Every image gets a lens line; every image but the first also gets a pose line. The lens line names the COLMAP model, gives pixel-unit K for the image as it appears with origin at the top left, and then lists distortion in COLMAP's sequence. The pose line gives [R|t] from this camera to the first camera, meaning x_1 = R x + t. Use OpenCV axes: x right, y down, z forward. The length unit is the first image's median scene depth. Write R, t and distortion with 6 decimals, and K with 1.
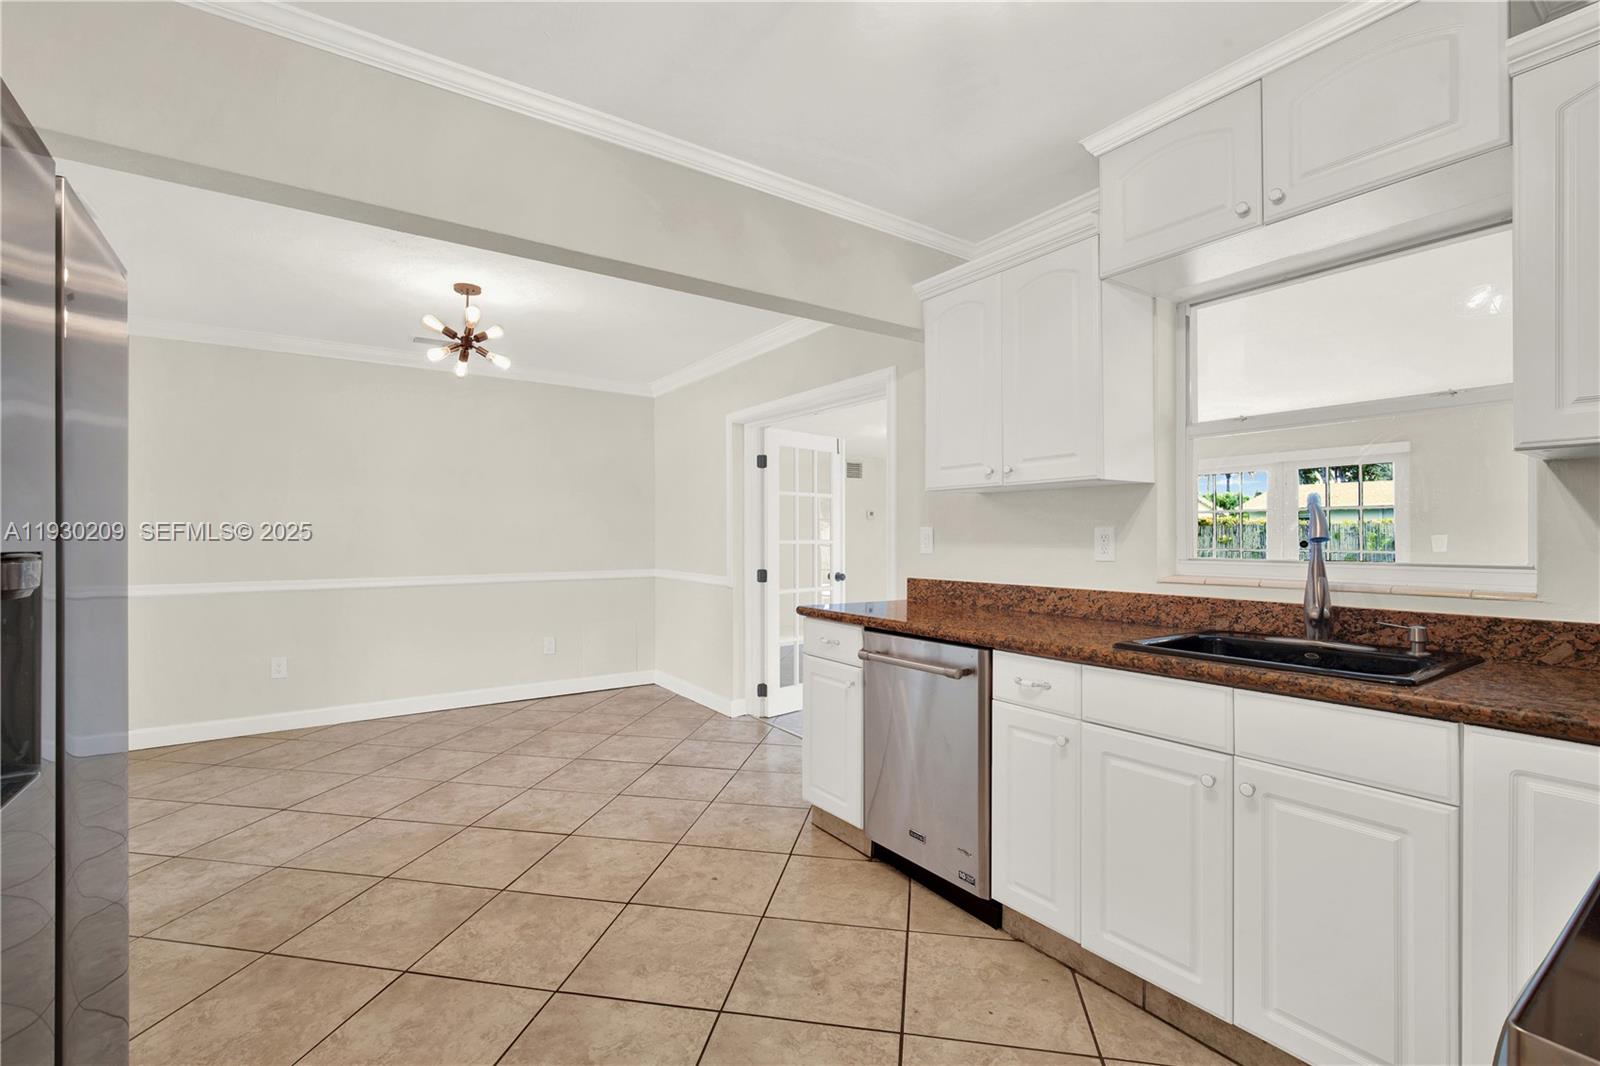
lens RADIAL K [[703.5, 0, 803.3], [0, 703.5, 535.8], [0, 0, 1]] dist [-0.009576, 0.000438]
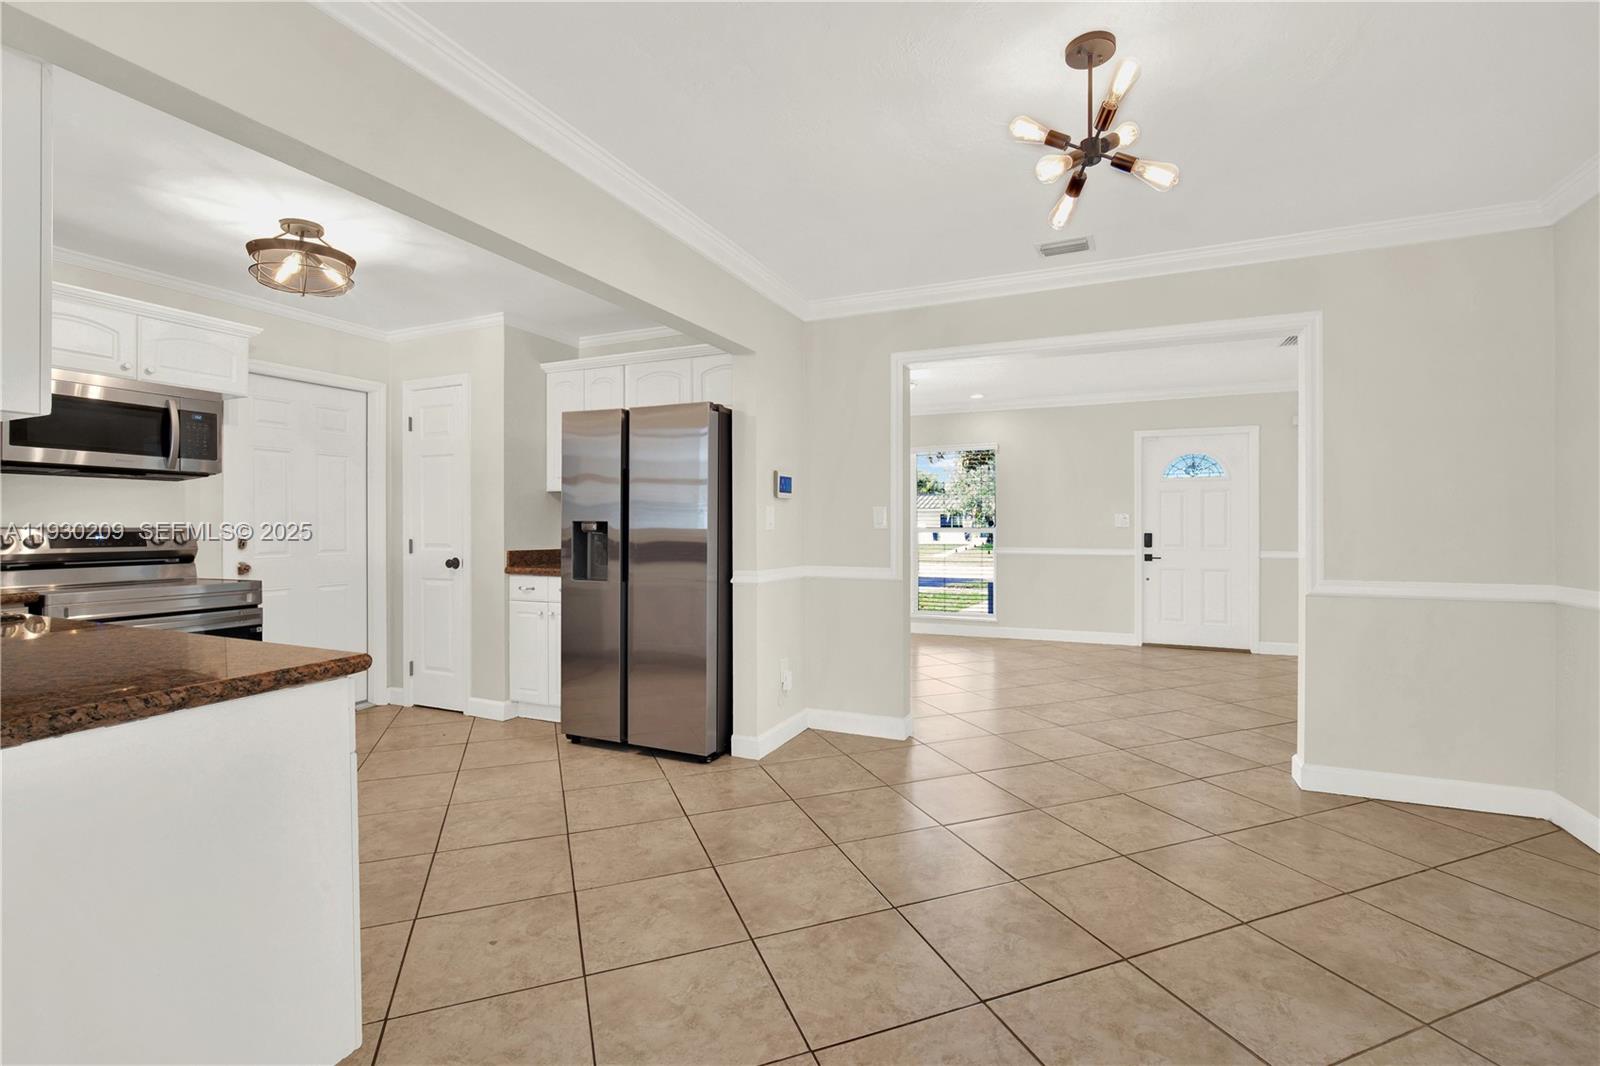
lens RADIAL K [[708.3, 0, 801.7], [0, 708.3, 523.1], [0, 0, 1]] dist [-0.009095, 0.000741]
pose [[-0.856154, 0.003441, -0.516709, -0.014448], [0.002821, 0.999994, 0.001985, 0.010989], [0.516712, 0.000241, -0.856159, 1.949954]]
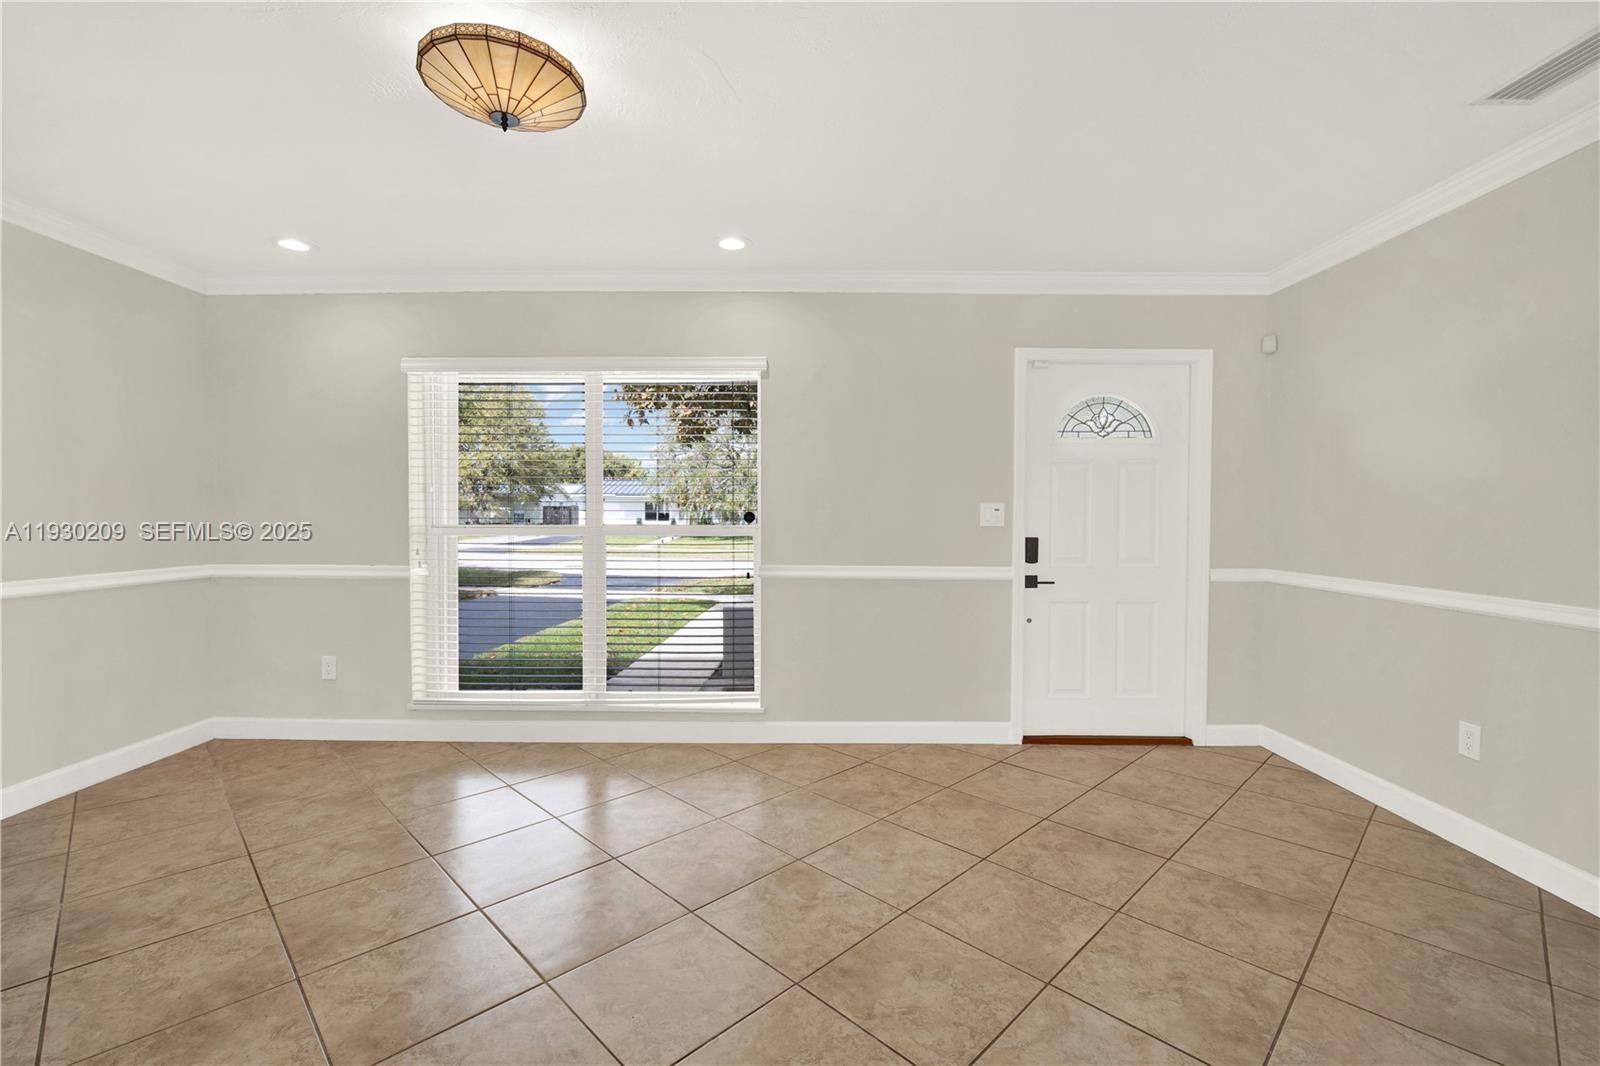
lens RADIAL K [[698.0, 0, 805.1], [0, 698.0, 531.0], [0, 0, 1]] dist [-0.001620, -0.000100]
pose [[-0.571604, 0.021472, -0.820248, -1.130463], [-0.005777, 0.999527, 0.030191, 0.003103], [0.820509, 0.021996, -0.571210, 0.697878]]
